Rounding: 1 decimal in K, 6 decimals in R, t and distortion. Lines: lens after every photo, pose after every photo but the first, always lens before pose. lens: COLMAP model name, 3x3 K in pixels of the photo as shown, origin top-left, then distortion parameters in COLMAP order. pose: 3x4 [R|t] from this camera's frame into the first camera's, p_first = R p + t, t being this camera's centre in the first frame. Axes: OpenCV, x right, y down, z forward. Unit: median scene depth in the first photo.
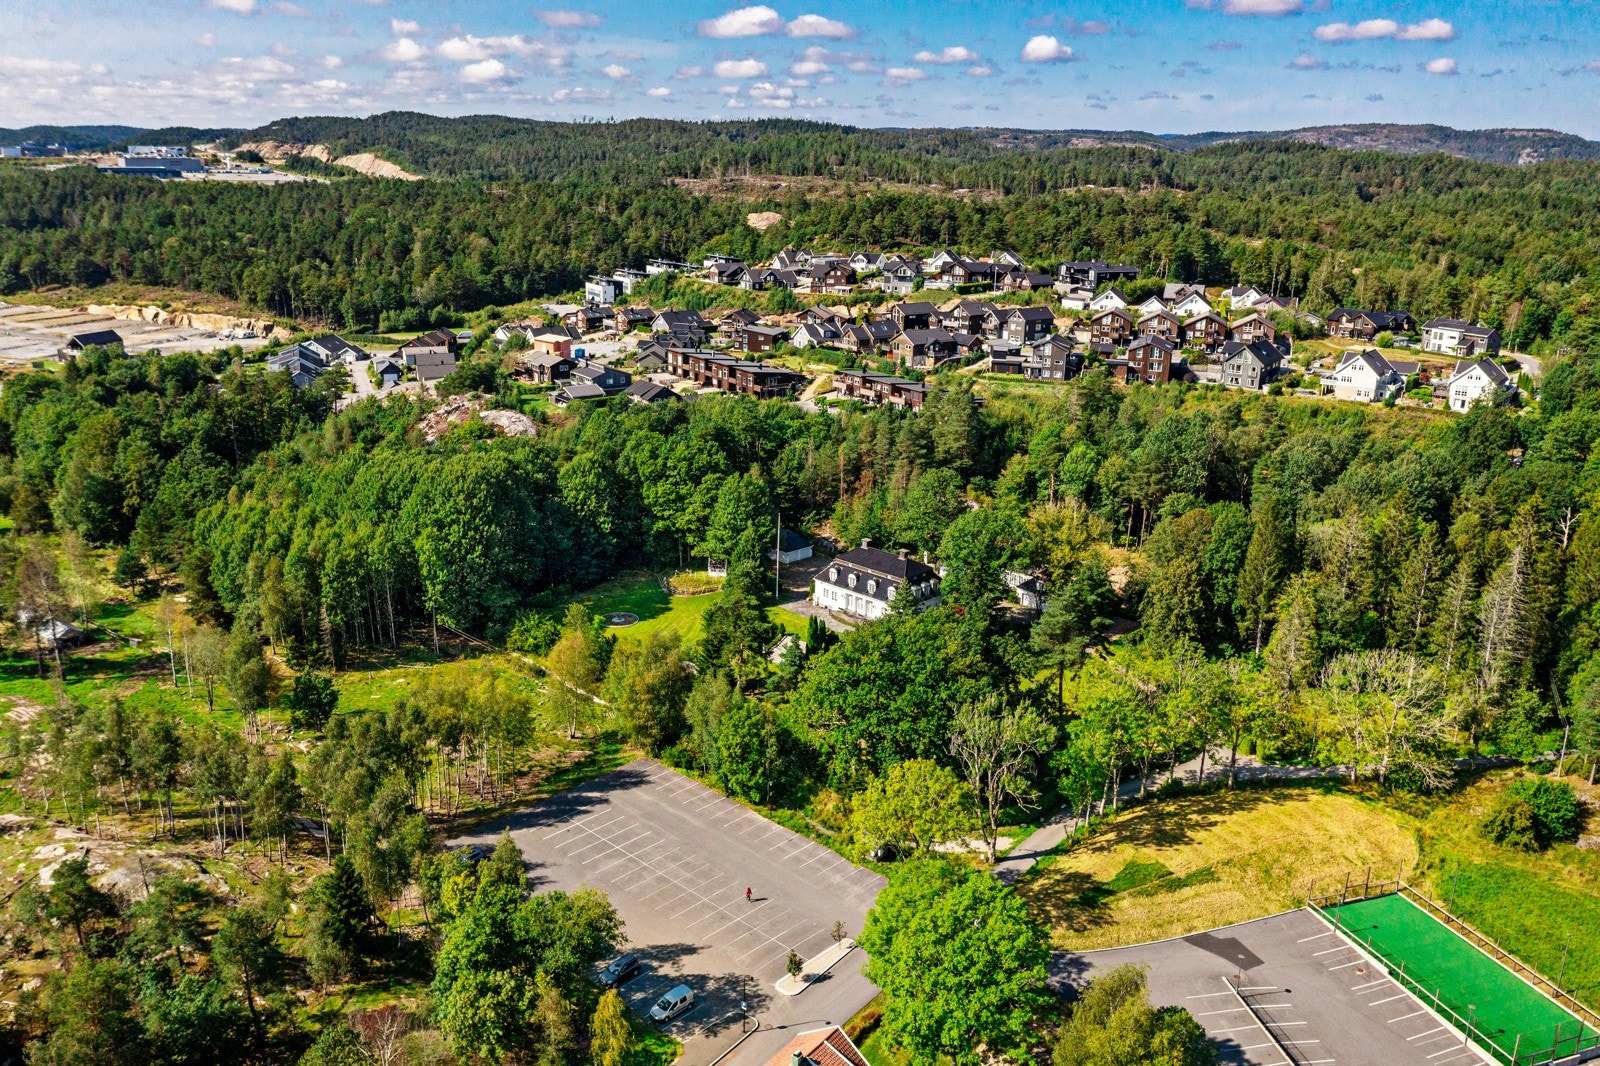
lens RADIAL K [[1257.5, 0, 802.5], [0, 1257.5, 532.9], [0, 0, 1]] dist [-0.003230, 0.022792]
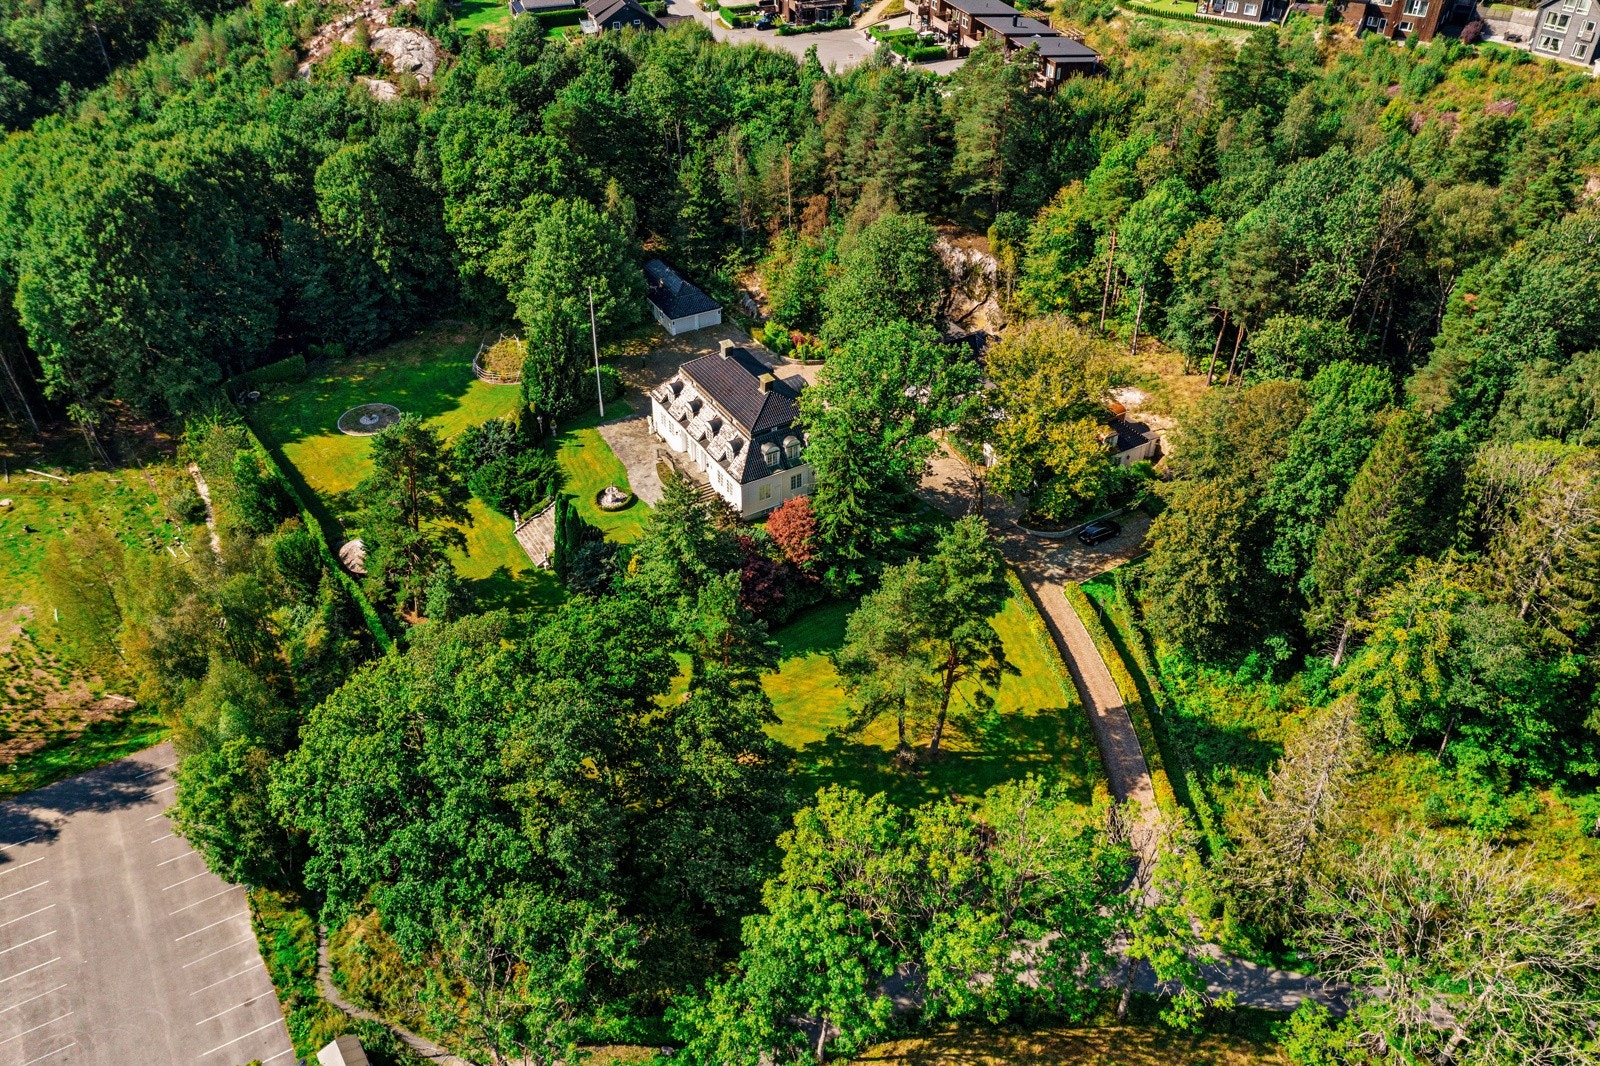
lens RADIAL K [[1257.5, 0, 798.0], [0, 1257.5, 532.2], [0, 0, 1]] dist [-0.003230, 0.022792]
pose [[0.966116, 0.143640, -0.214448, 0.212990], [-0.063929, 0.938120, 0.340357, -0.110272], [0.250067, -0.315115, 0.915516, 0.401693]]
